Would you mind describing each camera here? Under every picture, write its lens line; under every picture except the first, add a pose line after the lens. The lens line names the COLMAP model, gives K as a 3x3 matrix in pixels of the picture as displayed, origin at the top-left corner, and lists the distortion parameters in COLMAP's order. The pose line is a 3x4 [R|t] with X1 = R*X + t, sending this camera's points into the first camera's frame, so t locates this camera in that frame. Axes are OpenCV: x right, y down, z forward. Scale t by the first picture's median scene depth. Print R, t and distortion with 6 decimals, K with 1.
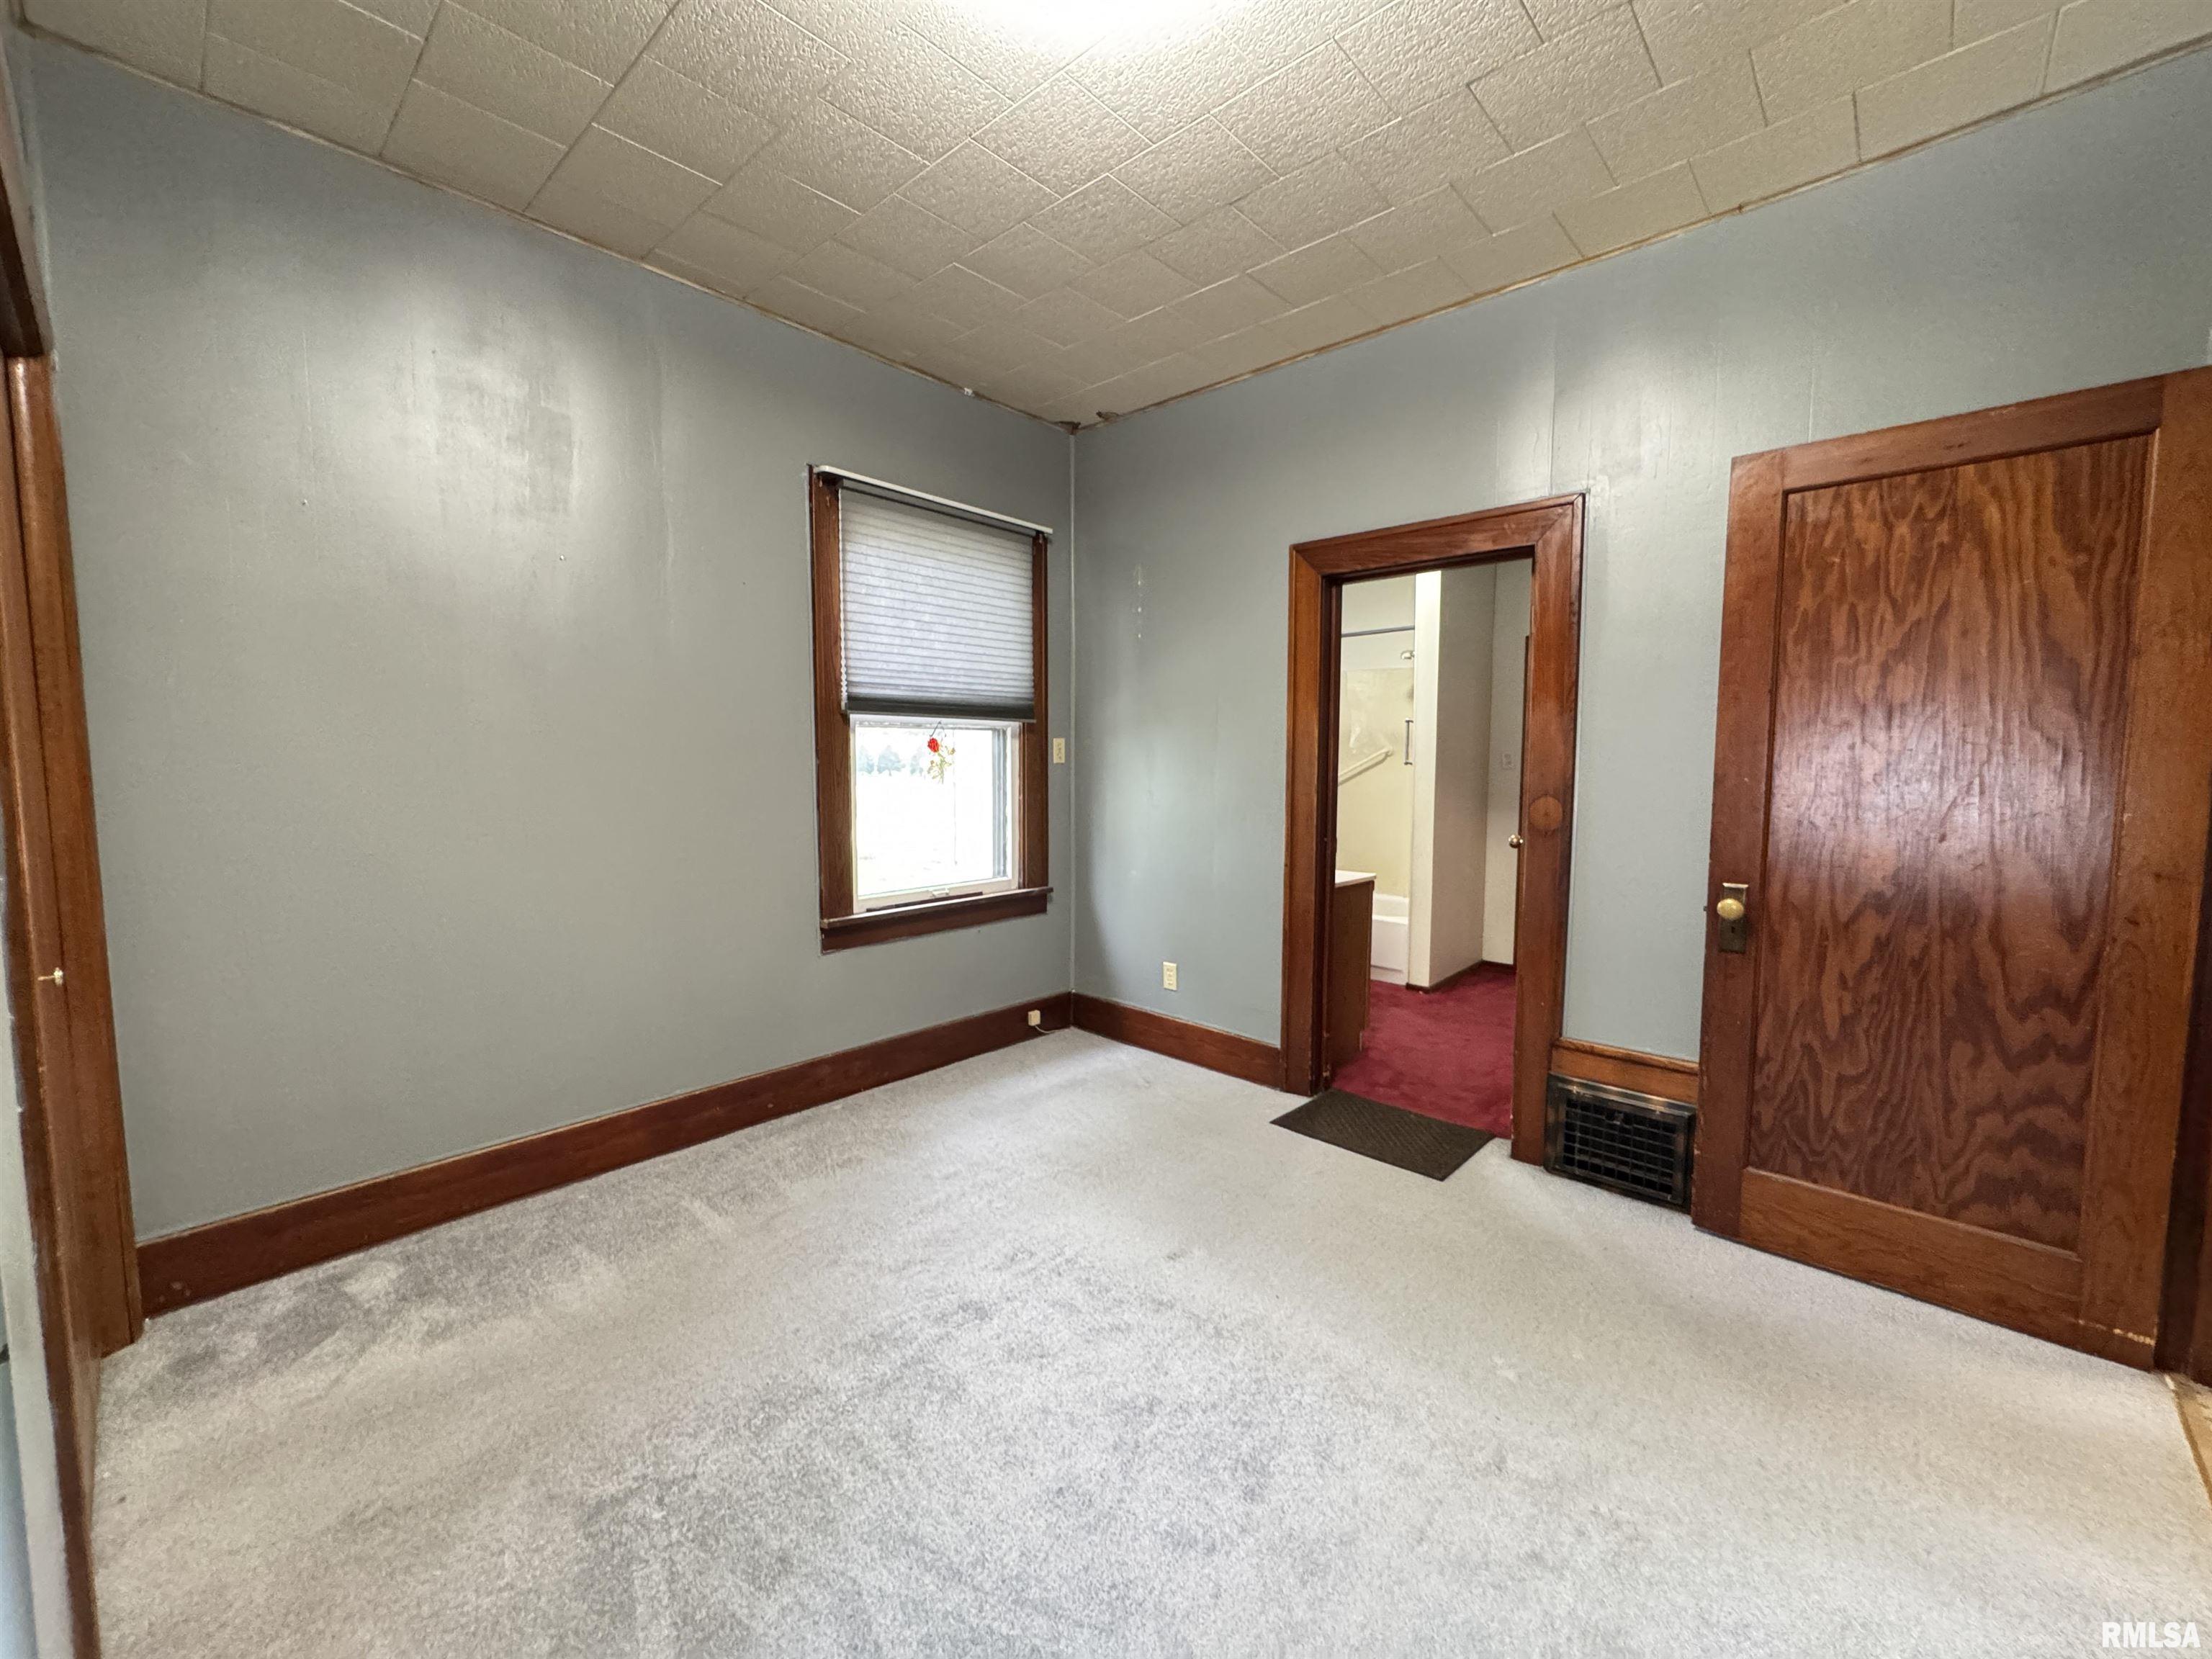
lens RADIAL K [[884.3, 0, 1102.8], [0, 884.3, 825.0], [0, 0, 1]] dist [-0.003208, -0.000065]
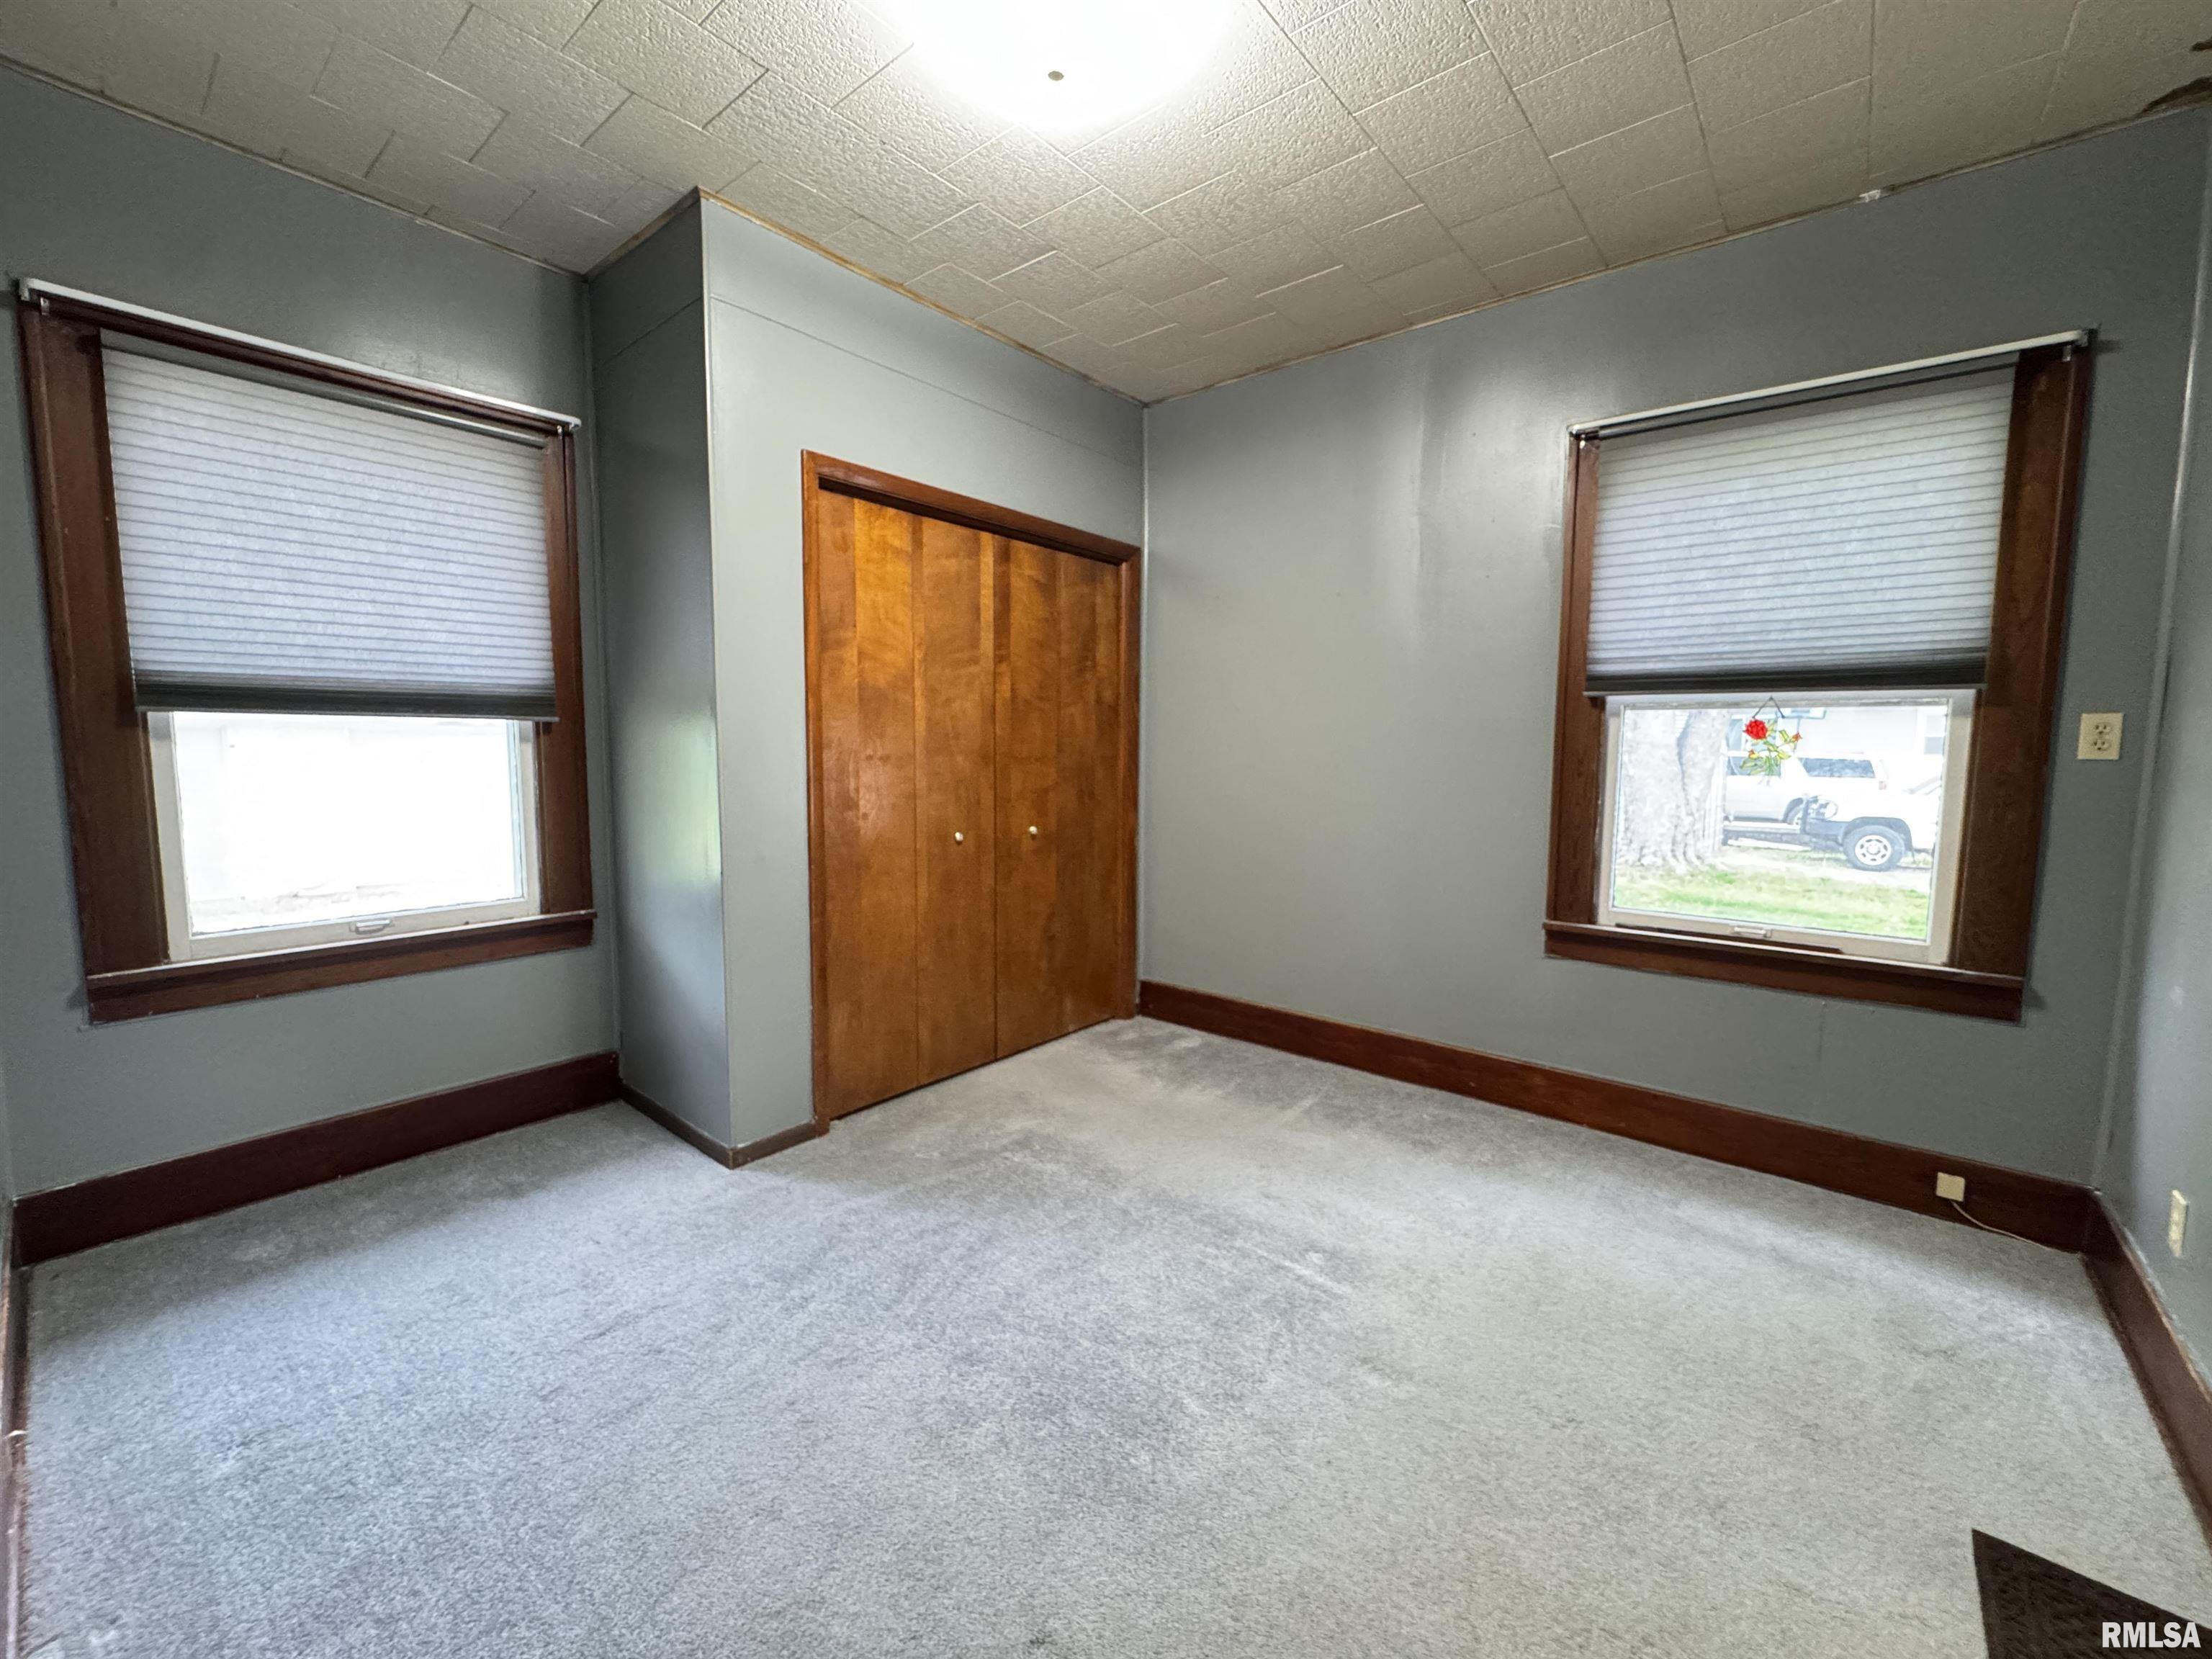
lens RADIAL K [[884.3, 0, 1102.8], [0, 884.3, 825.0], [0, 0, 1]] dist [-0.003208, -0.000065]
pose [[0.048680, 0.090471, -0.994709, 0.558632], [-0.085181, 0.992637, 0.086114, -0.031241], [0.995176, 0.080538, 0.056028, 0.458997]]
